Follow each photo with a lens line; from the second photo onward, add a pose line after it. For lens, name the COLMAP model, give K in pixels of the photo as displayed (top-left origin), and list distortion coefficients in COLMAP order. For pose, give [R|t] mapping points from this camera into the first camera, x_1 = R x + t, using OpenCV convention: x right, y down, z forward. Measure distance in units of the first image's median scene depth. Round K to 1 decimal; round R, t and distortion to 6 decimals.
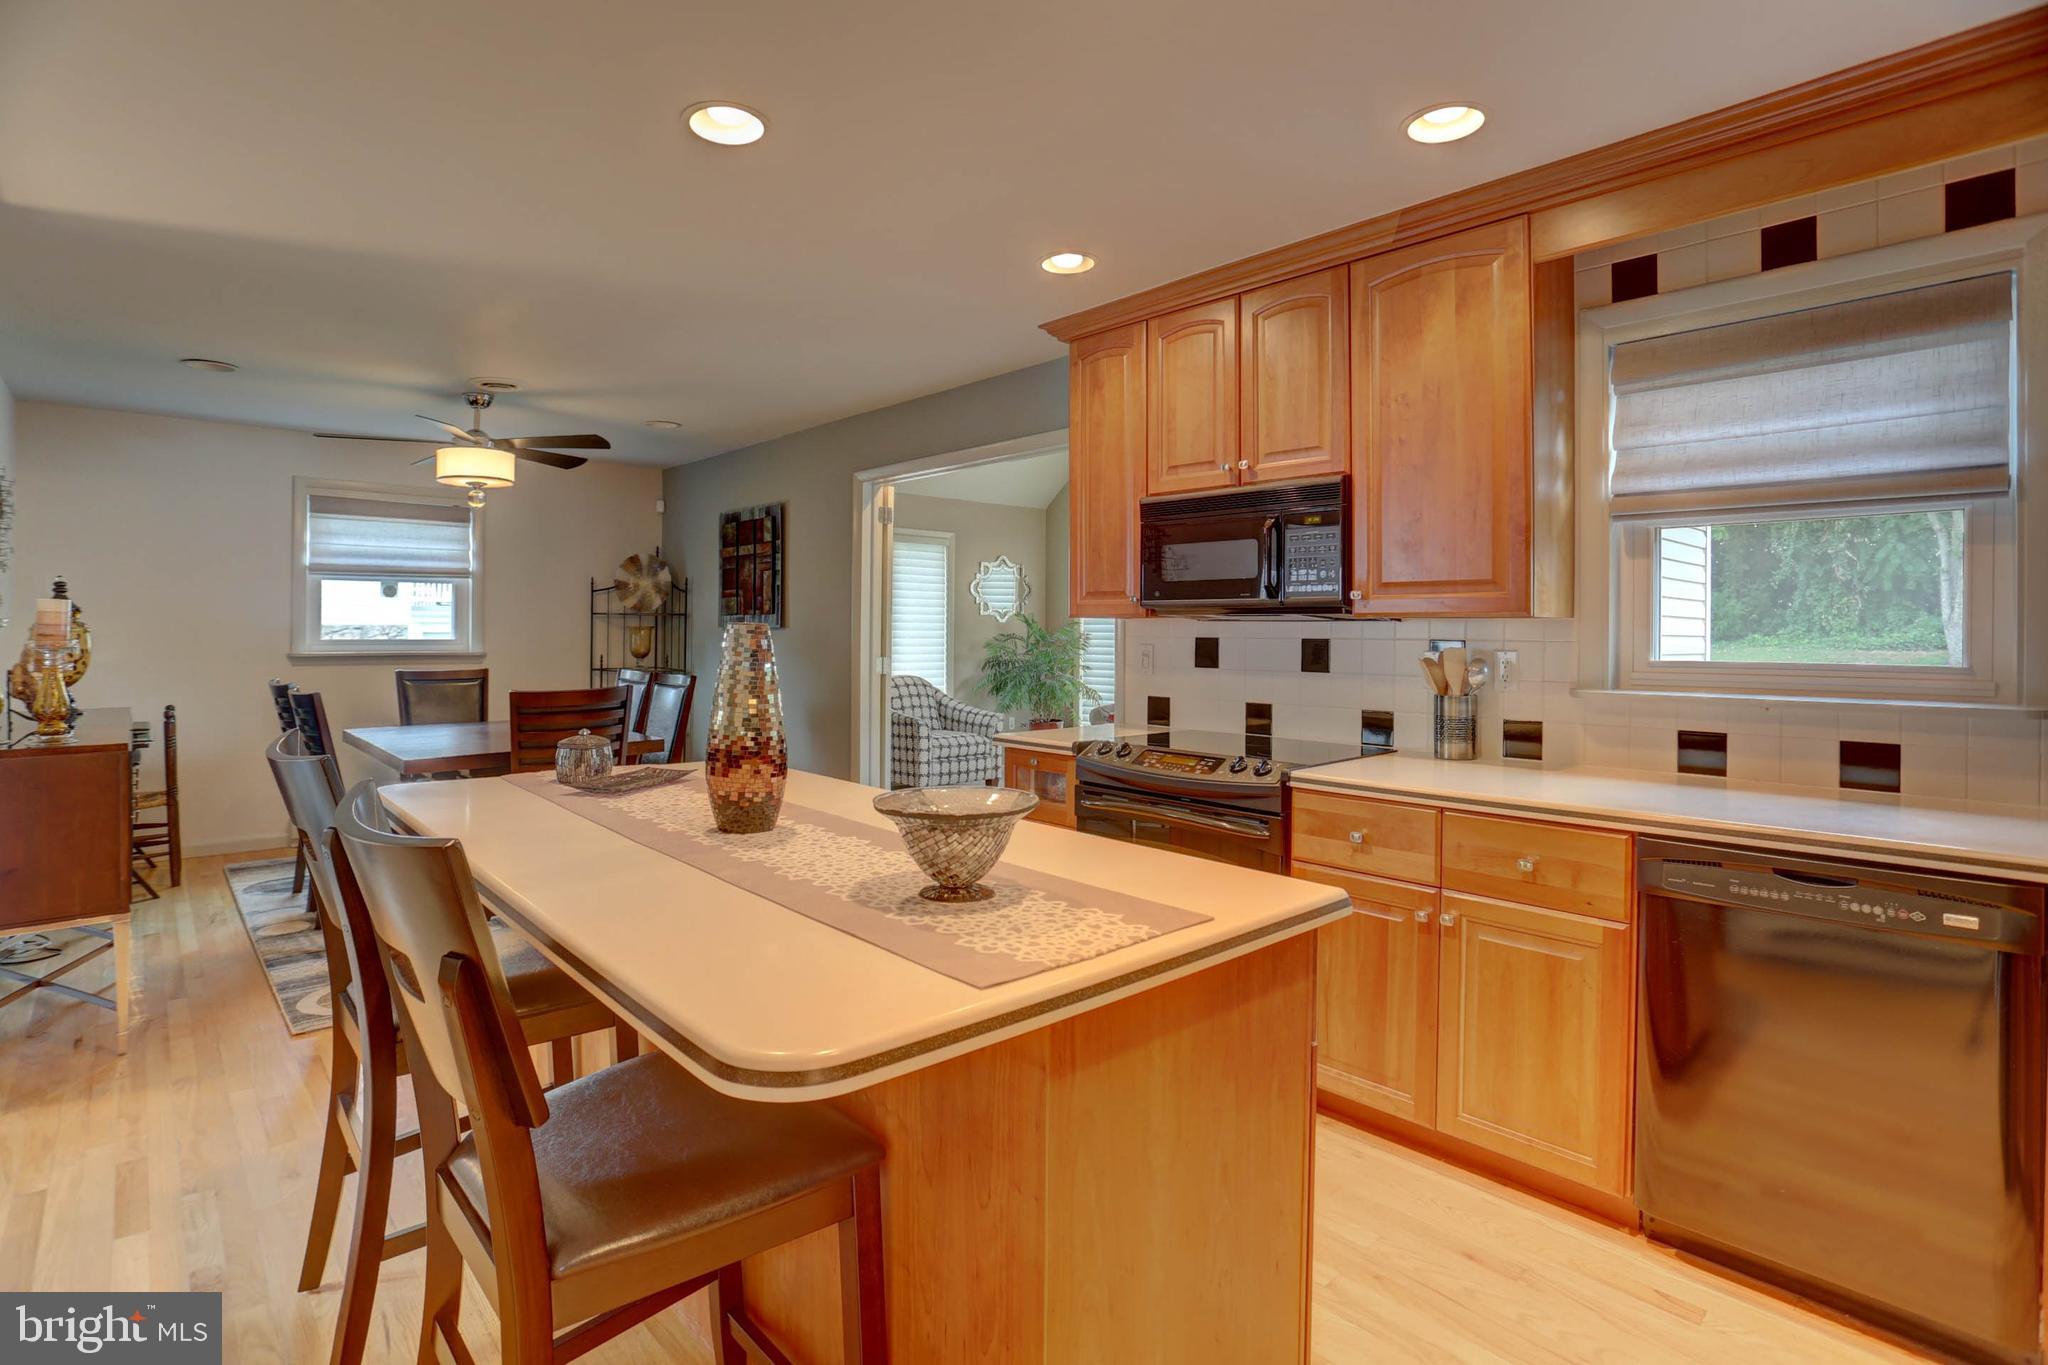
lens RADIAL K [[1026.6, 0, 1016.6], [0, 1026.6, 635.9], [0, 0, 1]] dist [-0.073710, 0.027030]
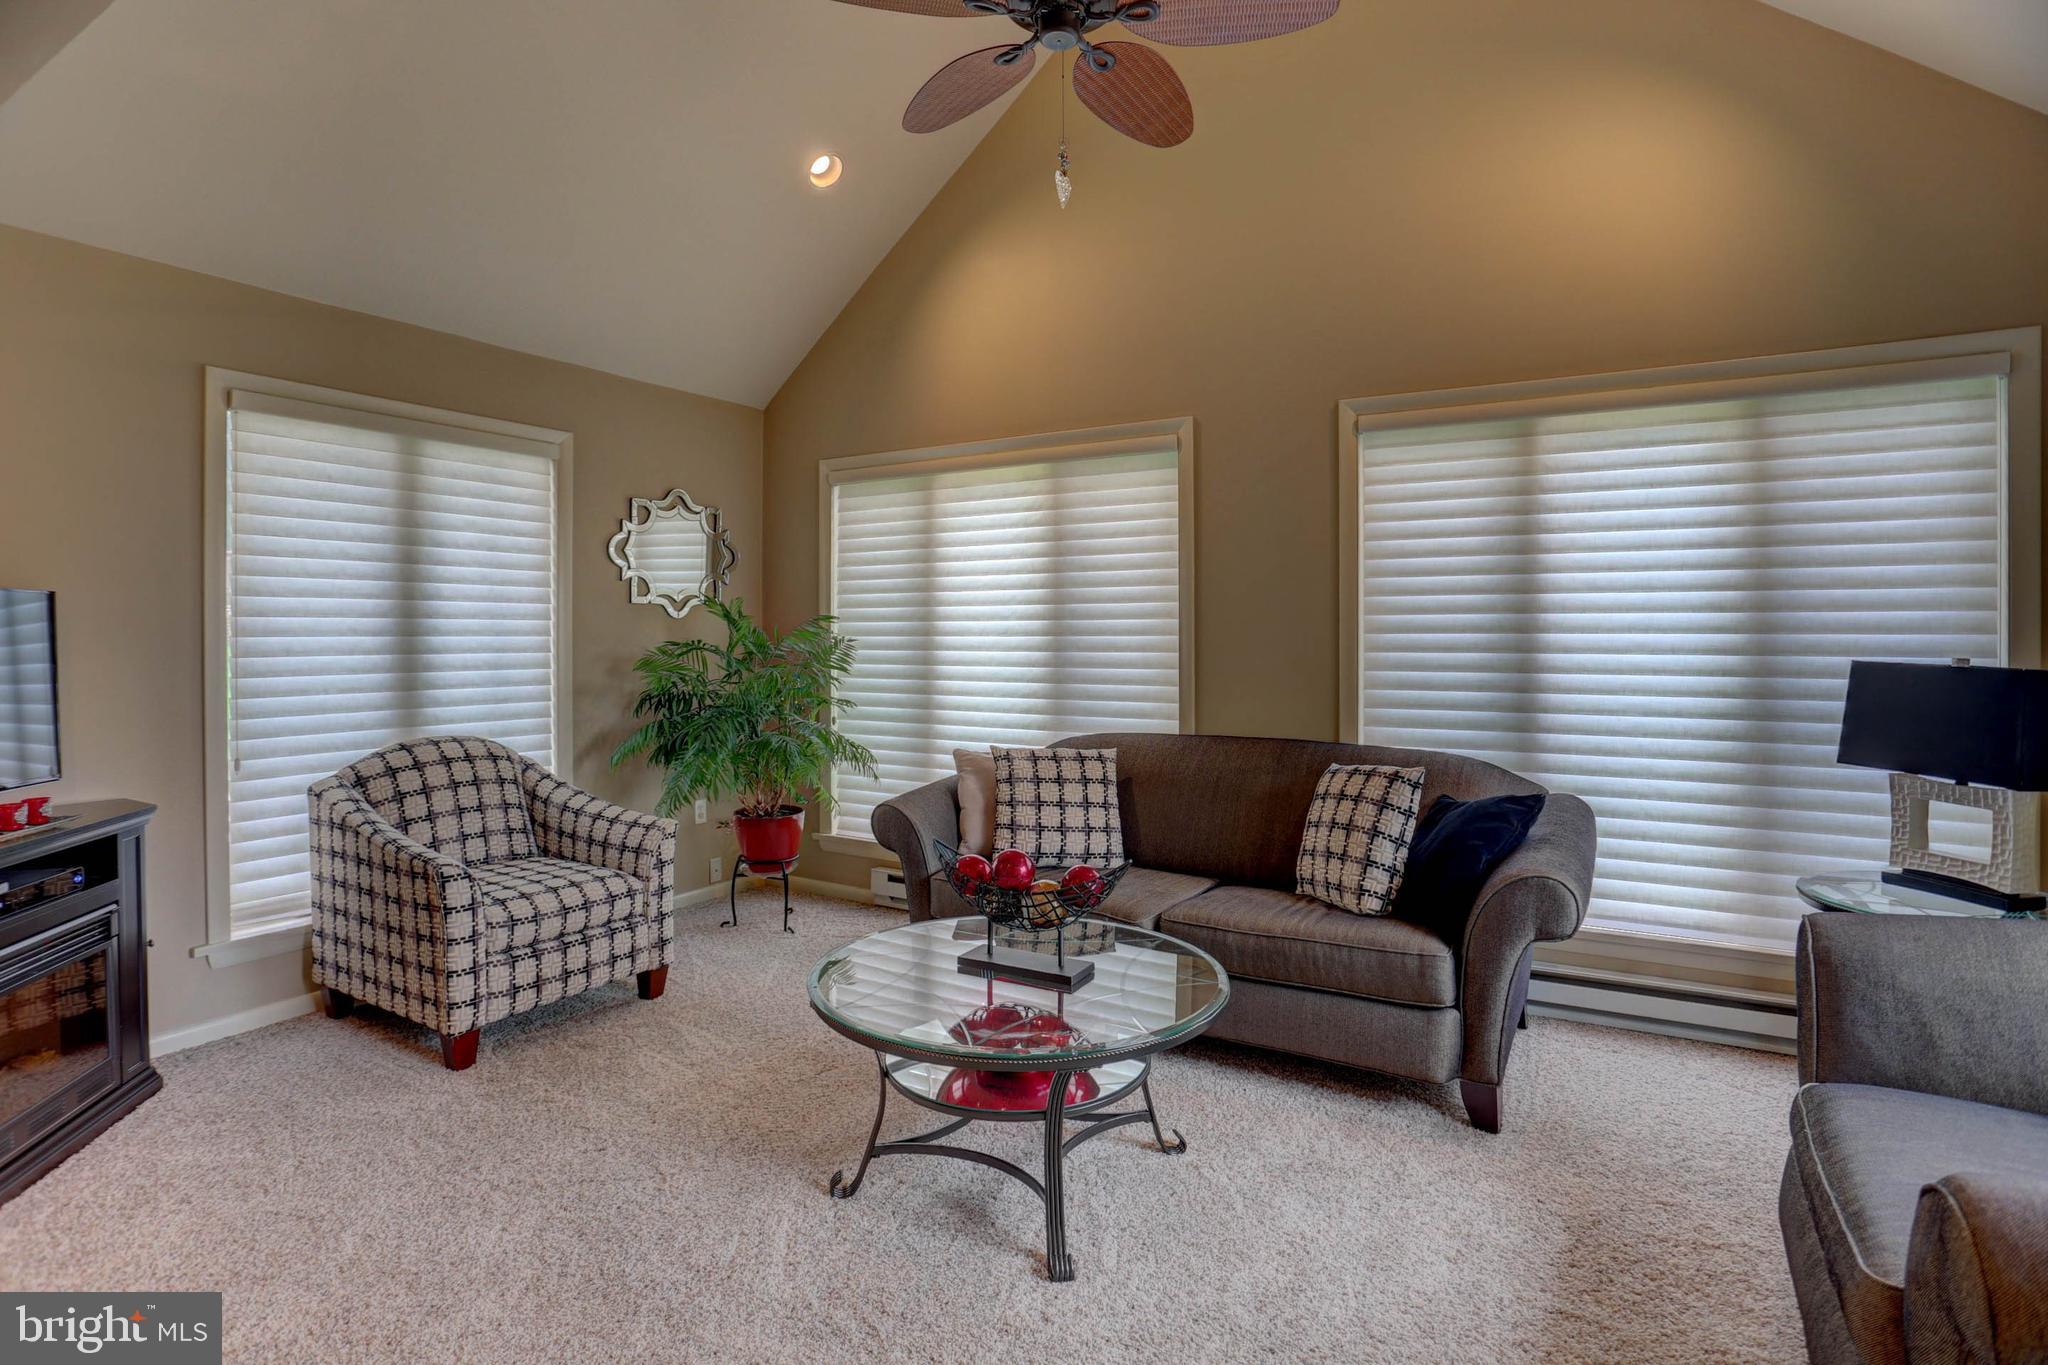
lens RADIAL K [[1026.6, 0, 1022.4], [0, 1026.6, 642.1], [0, 0, 1]] dist [-0.073710, 0.027030]
pose [[0.959561, -0.010254, 0.281315, 0.009910], [0.009104, 0.999944, 0.005398, -0.002817], [-0.281355, -0.002619, 0.959600, 0.621131]]
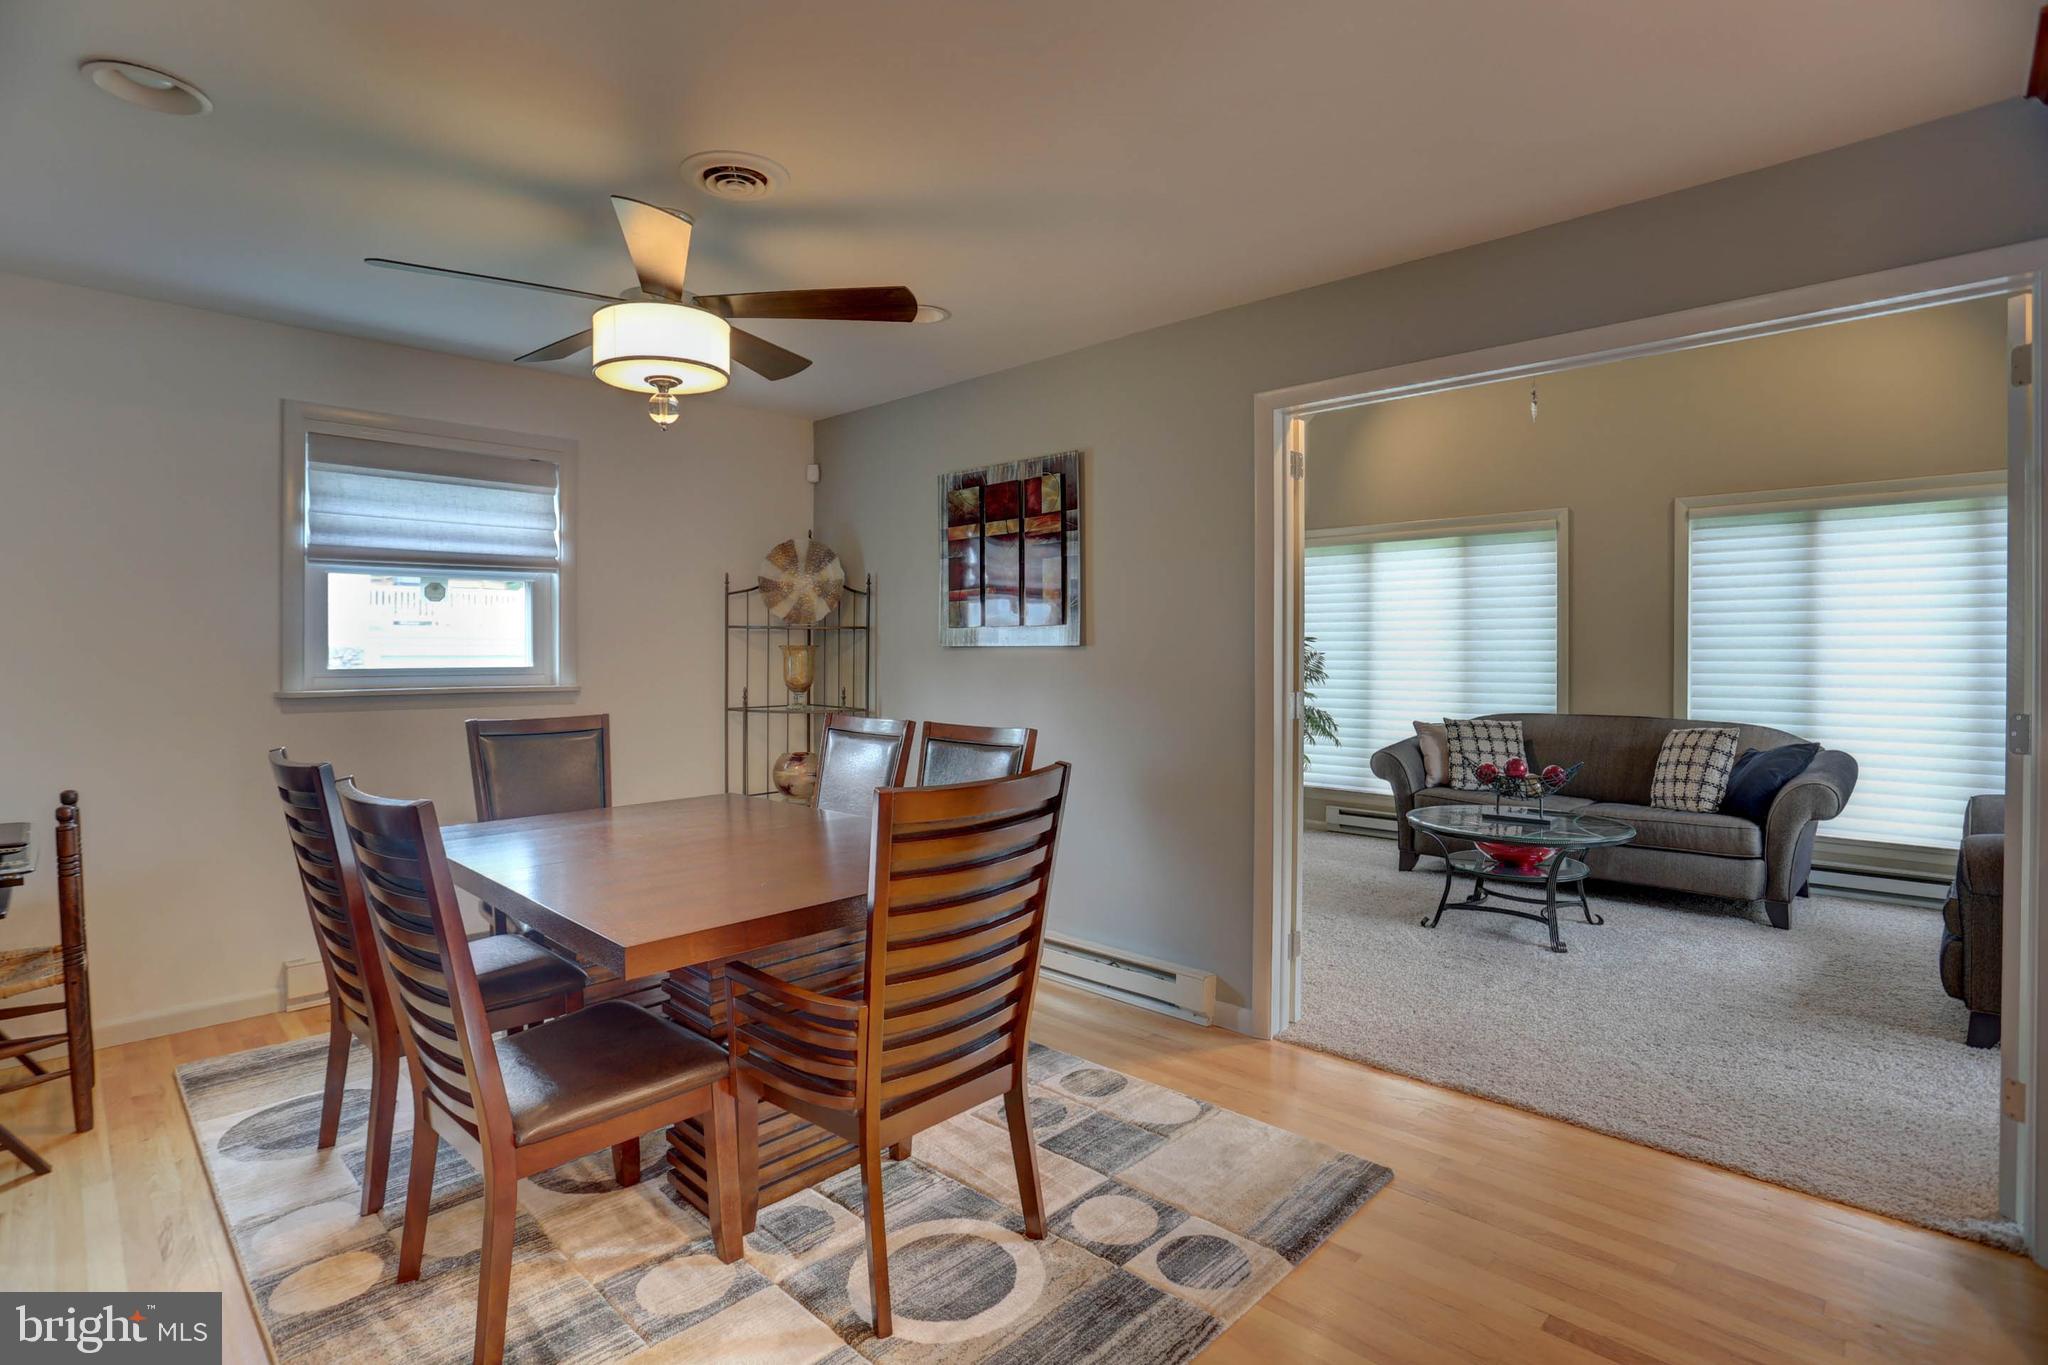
lens RADIAL K [[1026.6, 0, 1020.3], [0, 1026.6, 657.2], [0, 0, 1]] dist [-0.073710, 0.027030]
pose [[0.998087, -0.007443, 0.061383, -0.262977], [0.007293, 0.999970, 0.002670, -0.002242], [-0.061401, -0.002217, 0.998111, 0.306940]]
